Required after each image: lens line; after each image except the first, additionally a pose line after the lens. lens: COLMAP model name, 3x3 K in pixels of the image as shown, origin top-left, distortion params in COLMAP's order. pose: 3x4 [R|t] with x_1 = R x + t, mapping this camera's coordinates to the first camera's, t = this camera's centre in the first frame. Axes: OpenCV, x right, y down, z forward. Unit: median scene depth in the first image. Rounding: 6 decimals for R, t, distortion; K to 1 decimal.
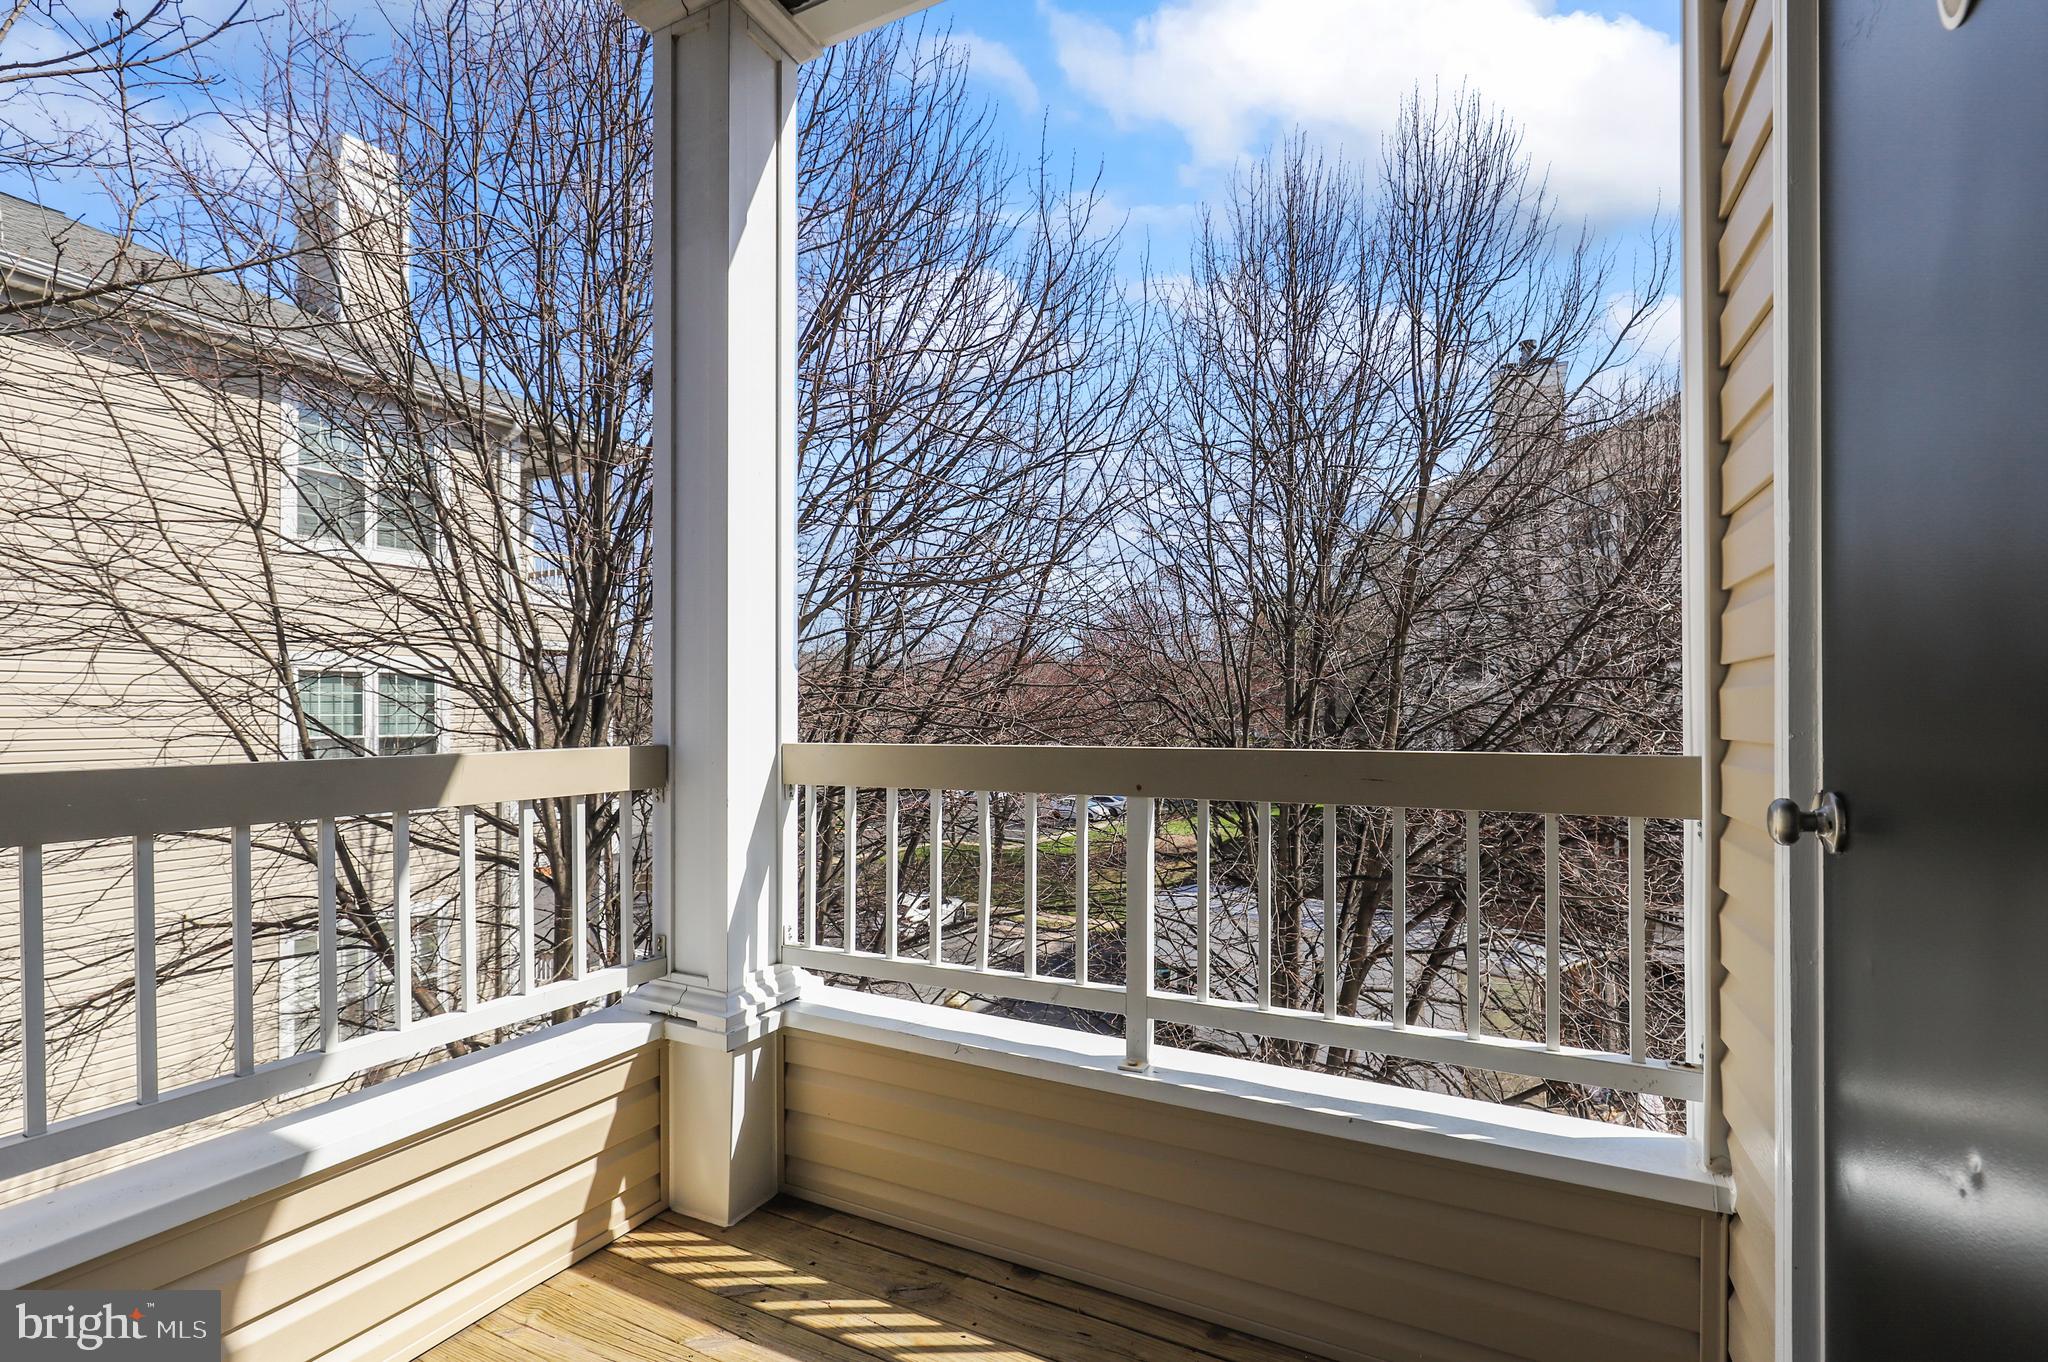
lens RADIAL K [[941.1, 0, 1031.0], [0, 941.1, 689.8], [0, 0, 1]] dist [0.000537, 0.000071]
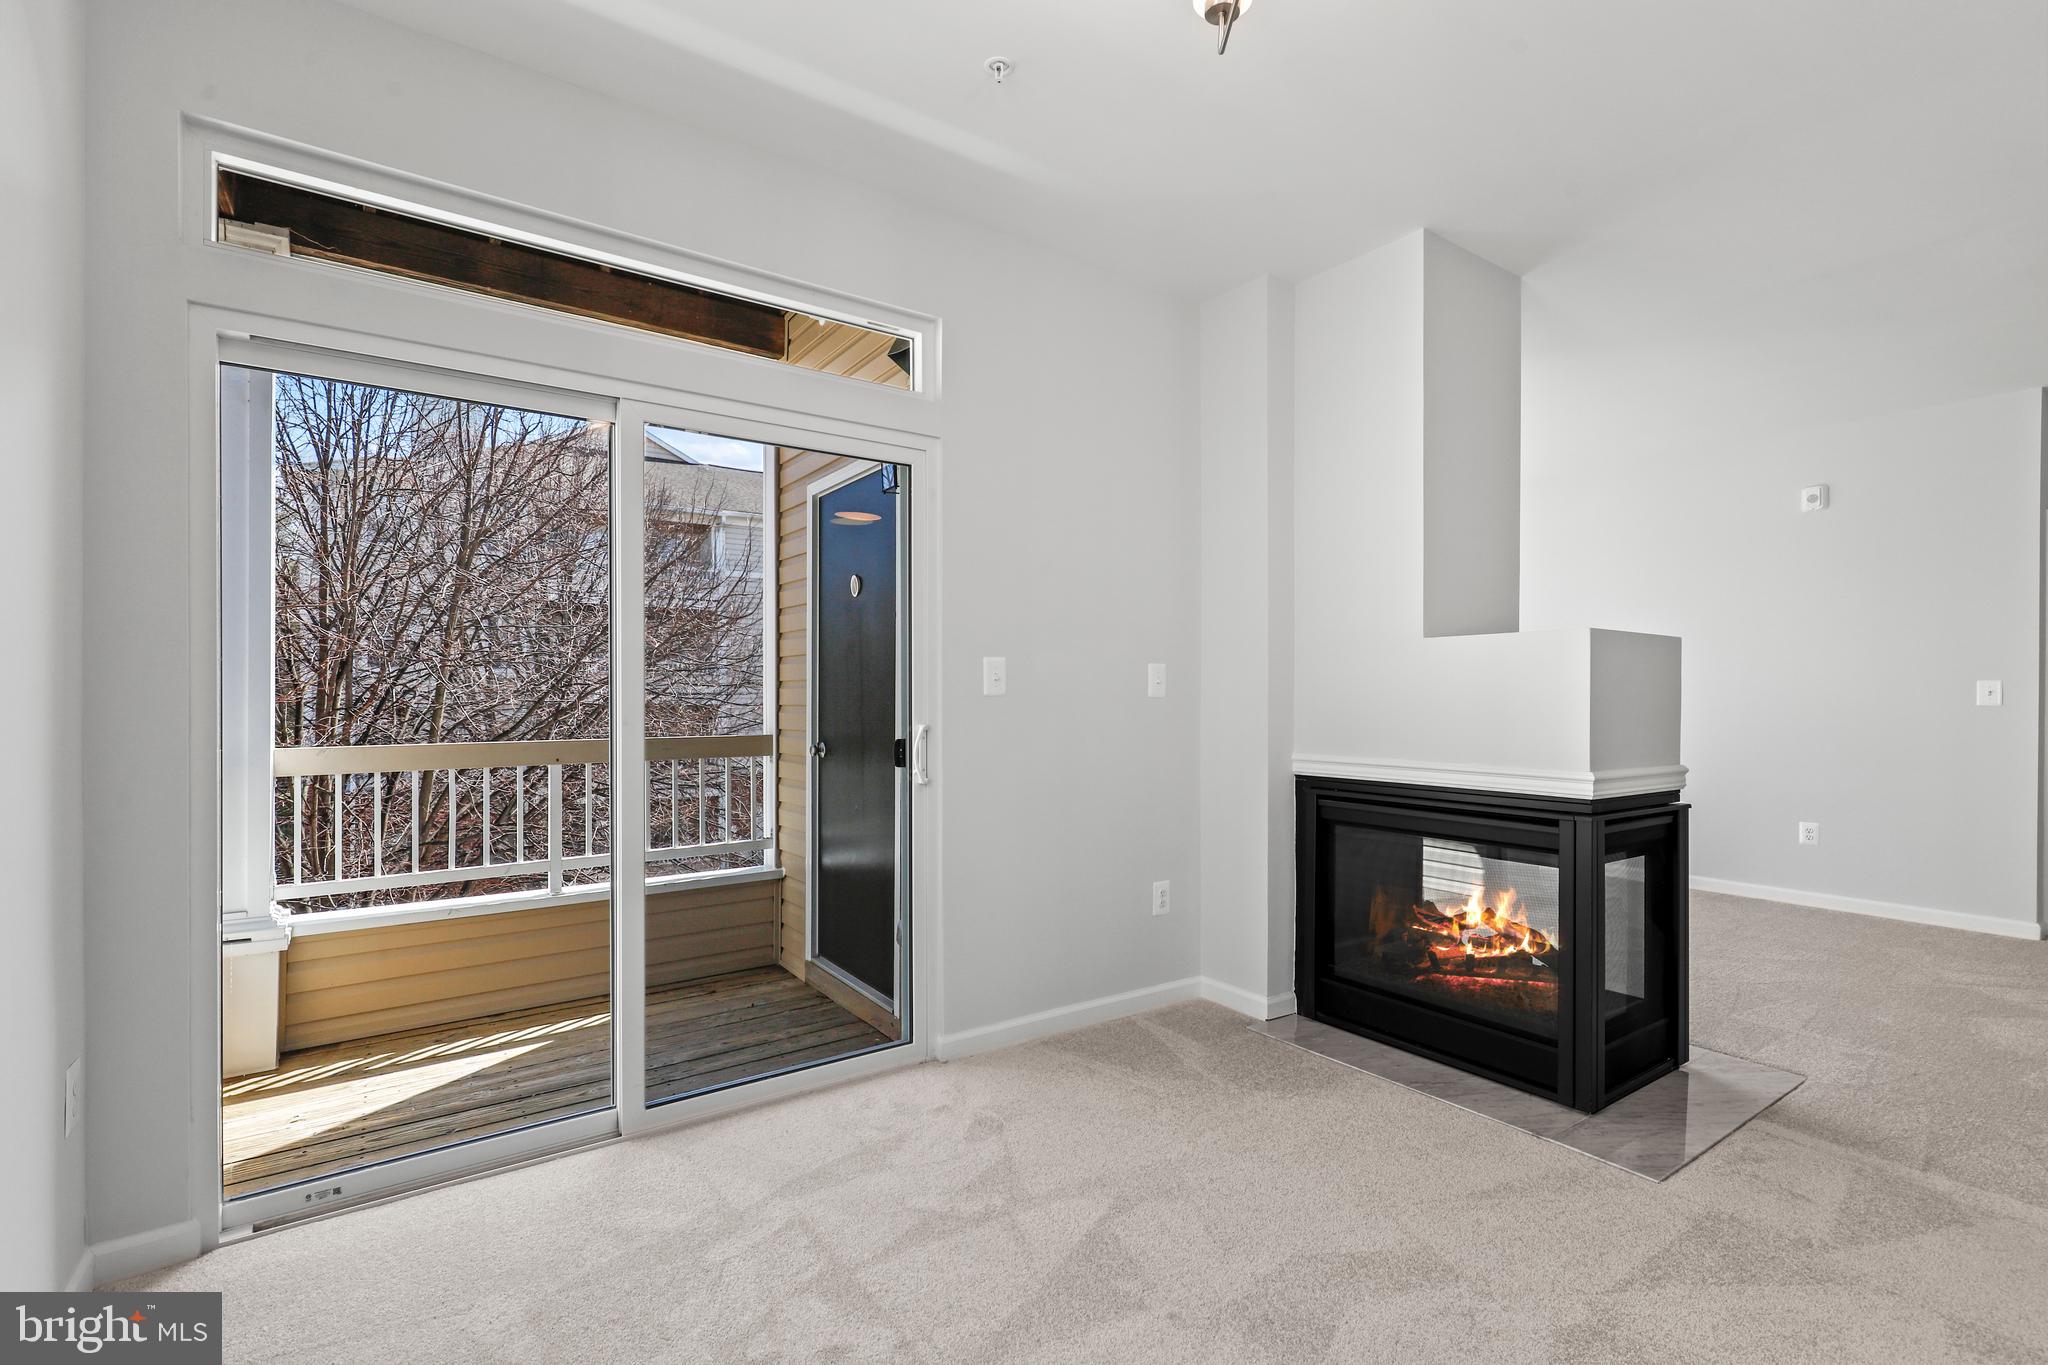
lens RADIAL K [[941.1, 0, 1031.0], [0, 941.1, 691.3], [0, 0, 1]] dist [0.000537, 0.000071]
pose [[0.436248, 0.005440, 0.899810, -1.175654], [-0.022706, 0.999730, 0.004965, -0.073404], [-0.899540, -0.022597, 0.436254, -0.752900]]
